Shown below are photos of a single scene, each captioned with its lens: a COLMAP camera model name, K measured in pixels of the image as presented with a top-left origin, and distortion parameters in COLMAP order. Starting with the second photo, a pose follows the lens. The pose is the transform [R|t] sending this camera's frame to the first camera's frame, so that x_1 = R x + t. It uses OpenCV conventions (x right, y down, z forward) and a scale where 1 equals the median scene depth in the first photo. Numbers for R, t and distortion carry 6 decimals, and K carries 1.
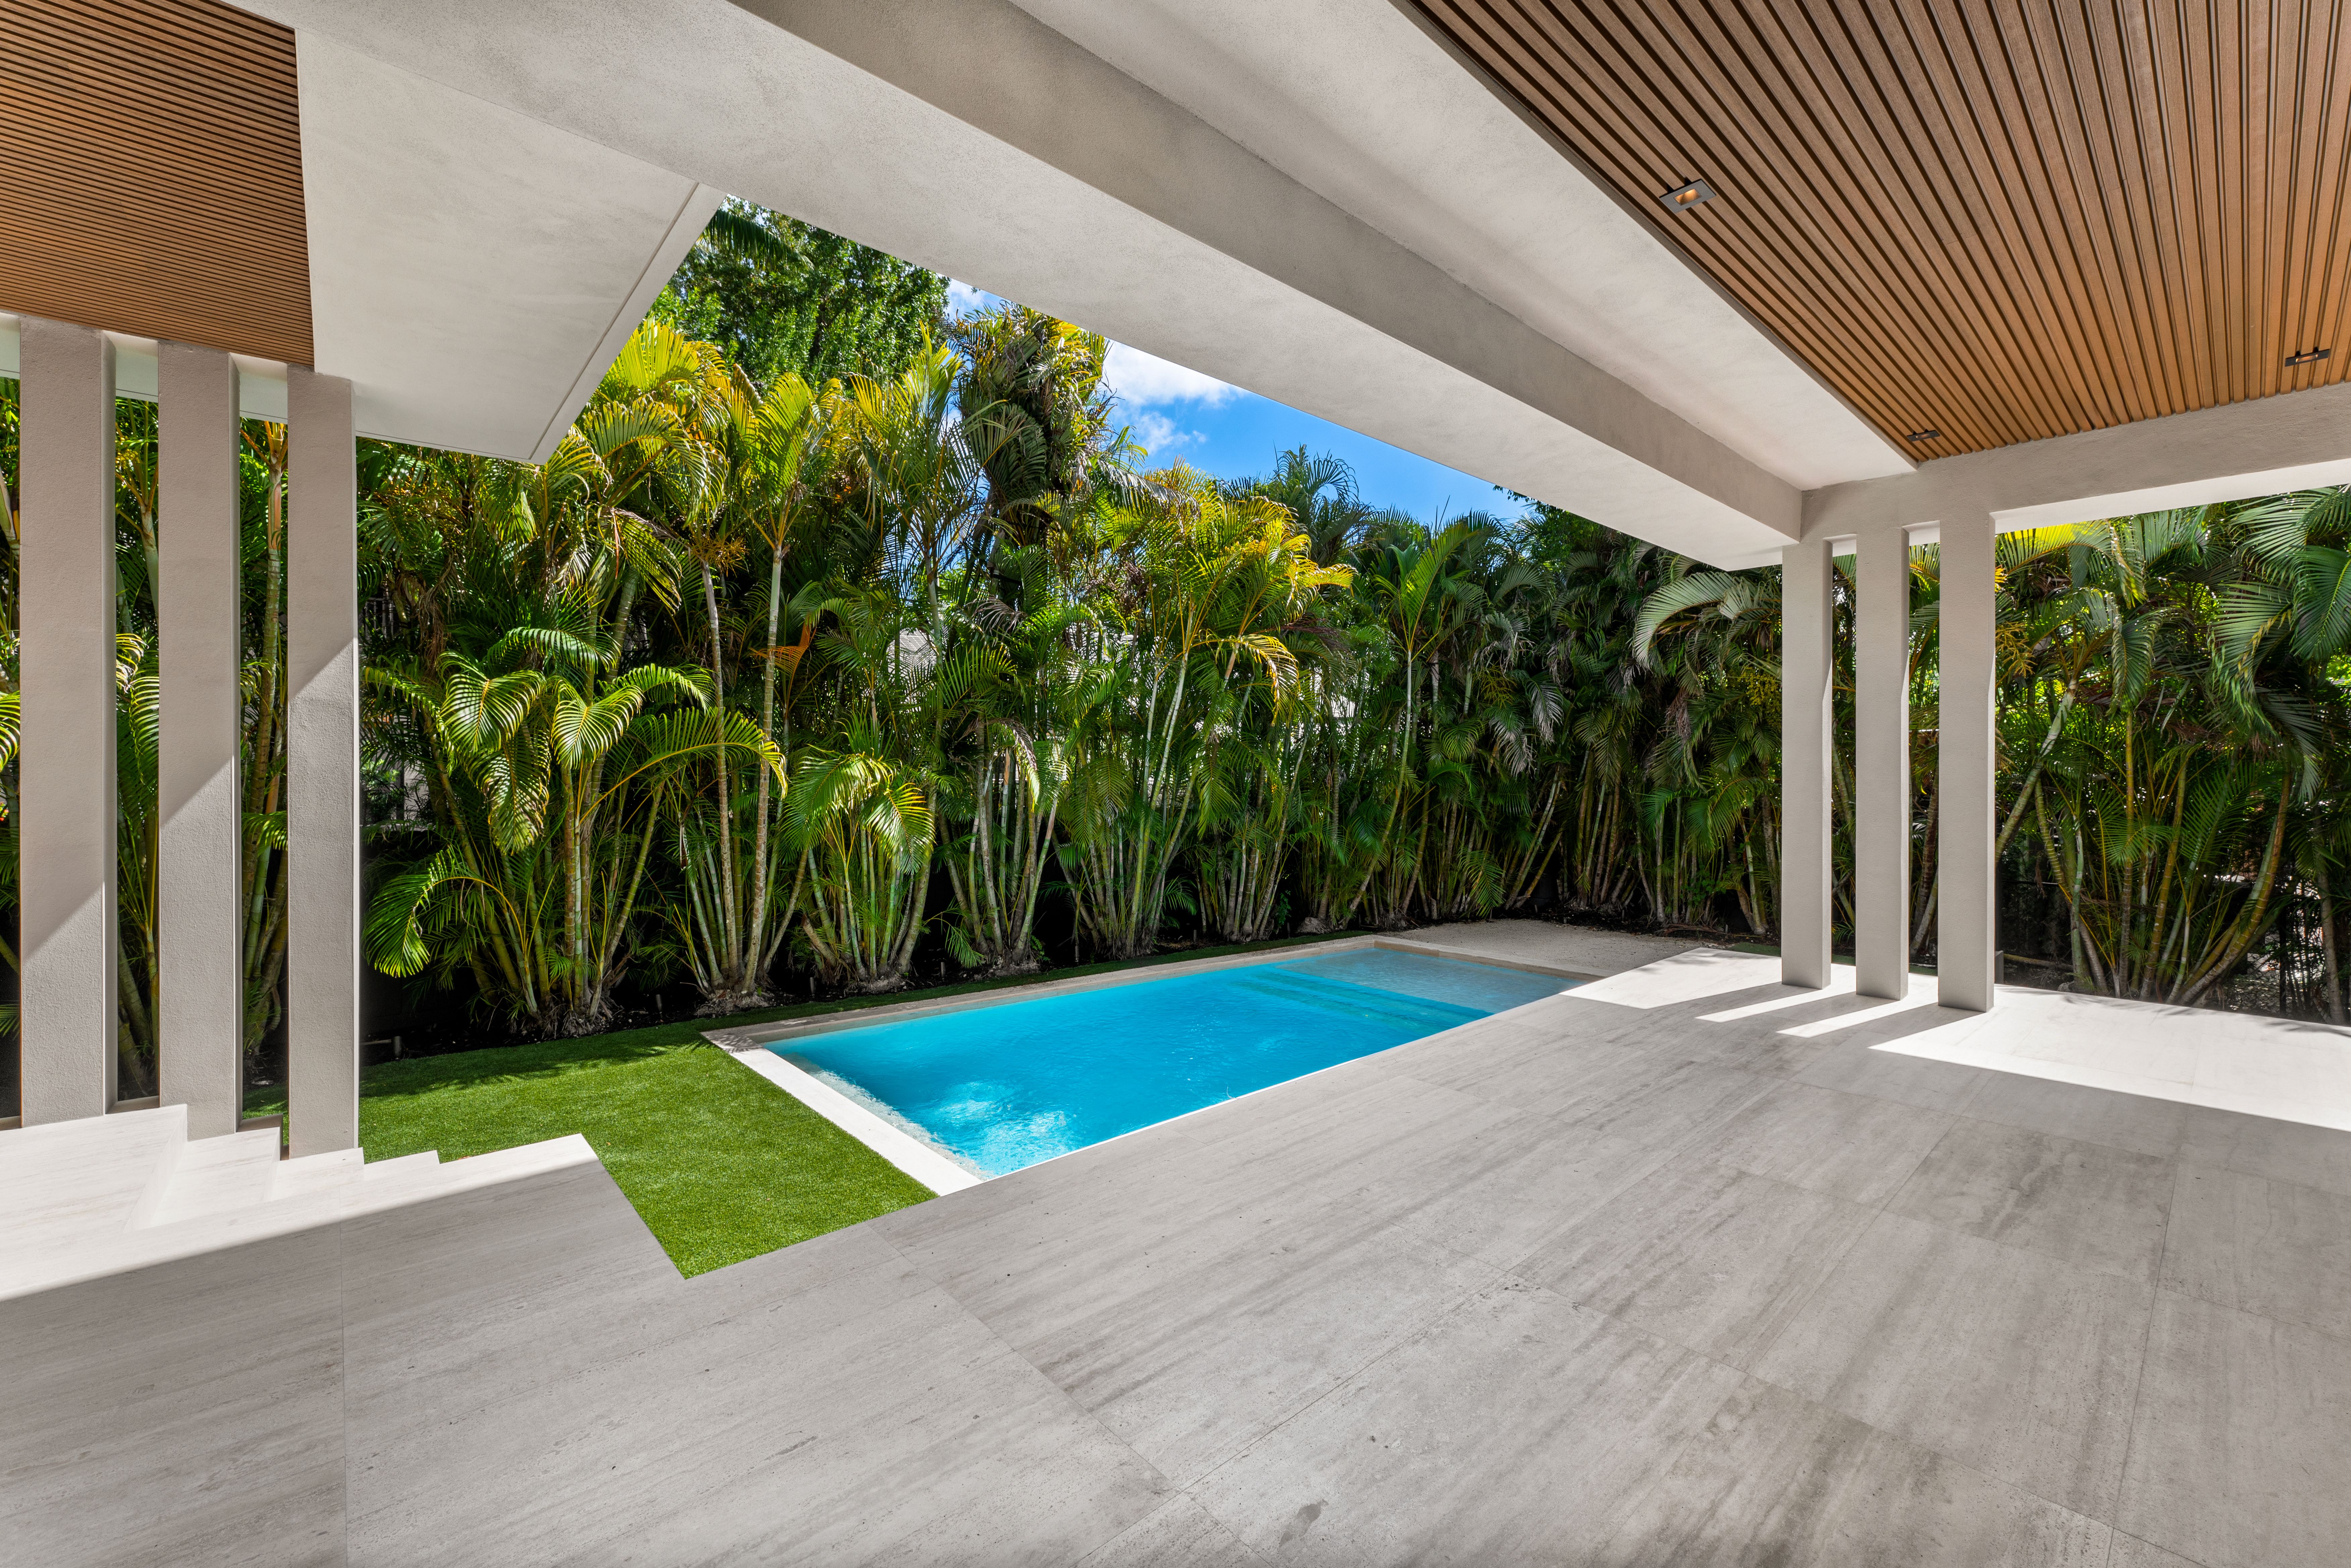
lens RADIAL K [[955.6, 0, 1175.5], [0, 955.6, 784.0], [0, 0, 1]] dist [0.001977, 0.000080]
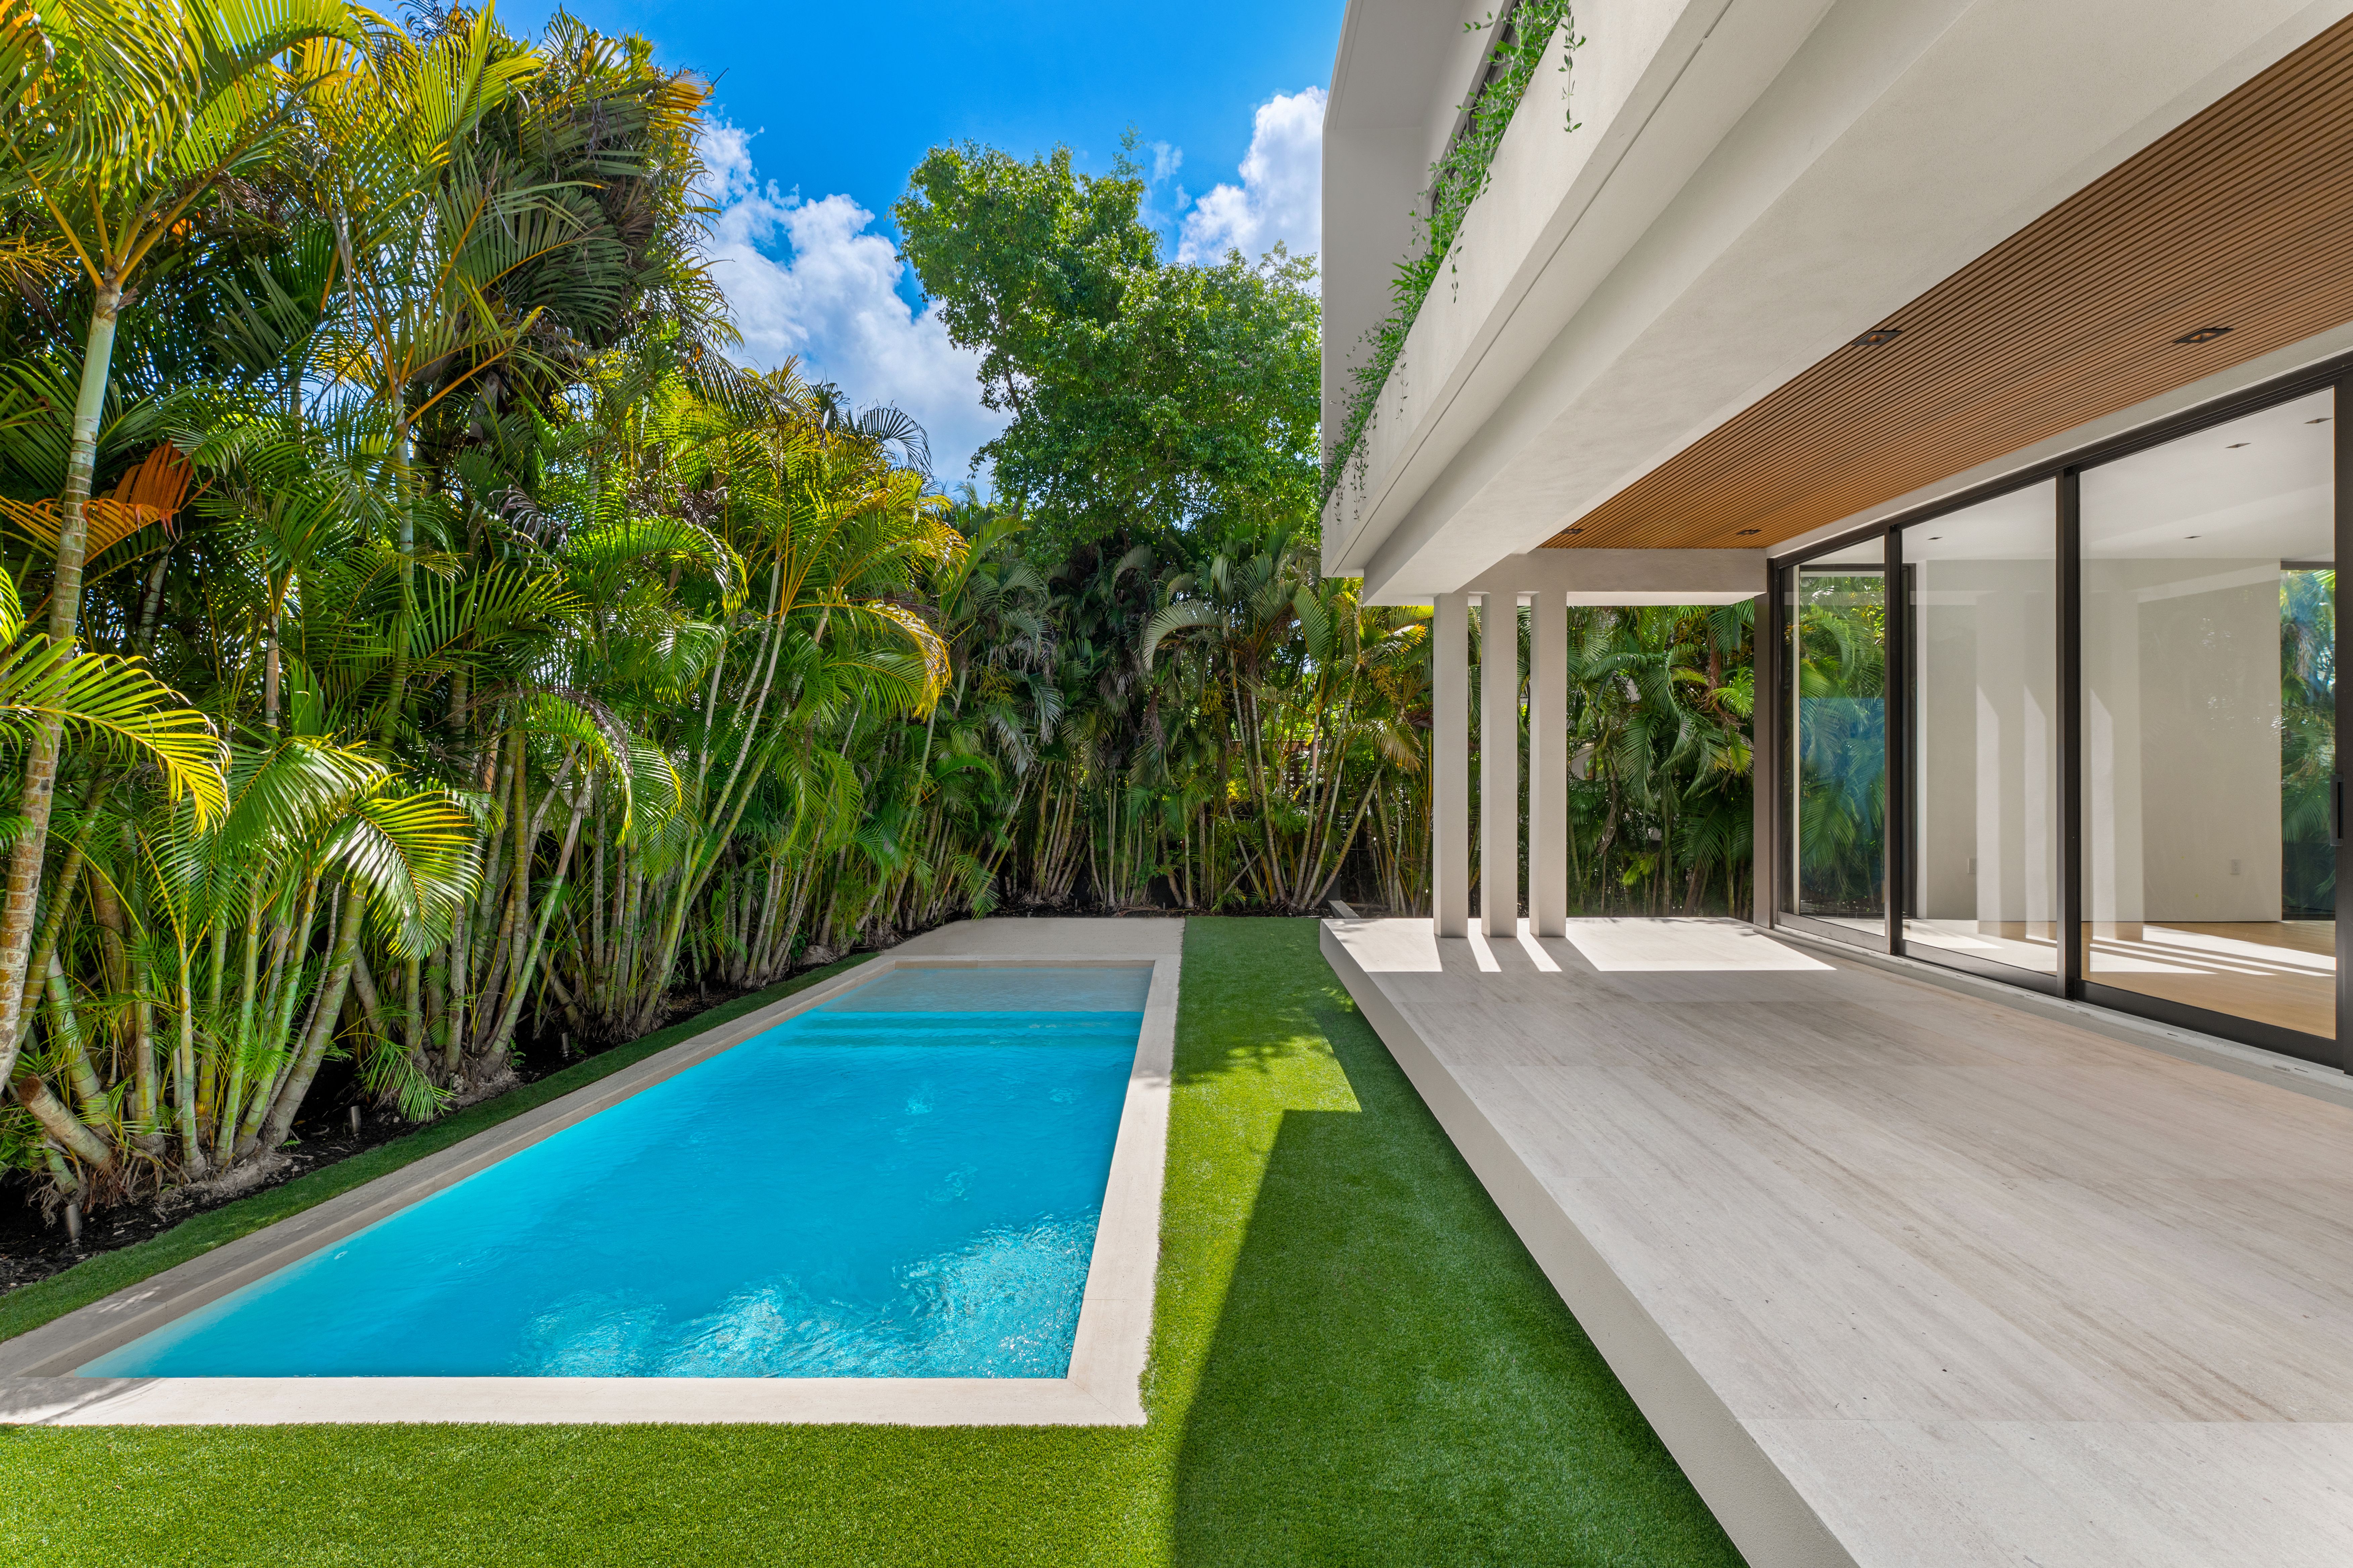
lens RADIAL K [[956.3, 0, 1176.5], [0, 956.3, 784.0], [0, 0, 1]] dist [0.001977, 0.000080]
pose [[0.672446, -0.010918, 0.740066, -0.351249], [0.011658, 0.999923, 0.004158, -0.002710], [-0.740054, 0.005832, 0.672522, 0.263580]]
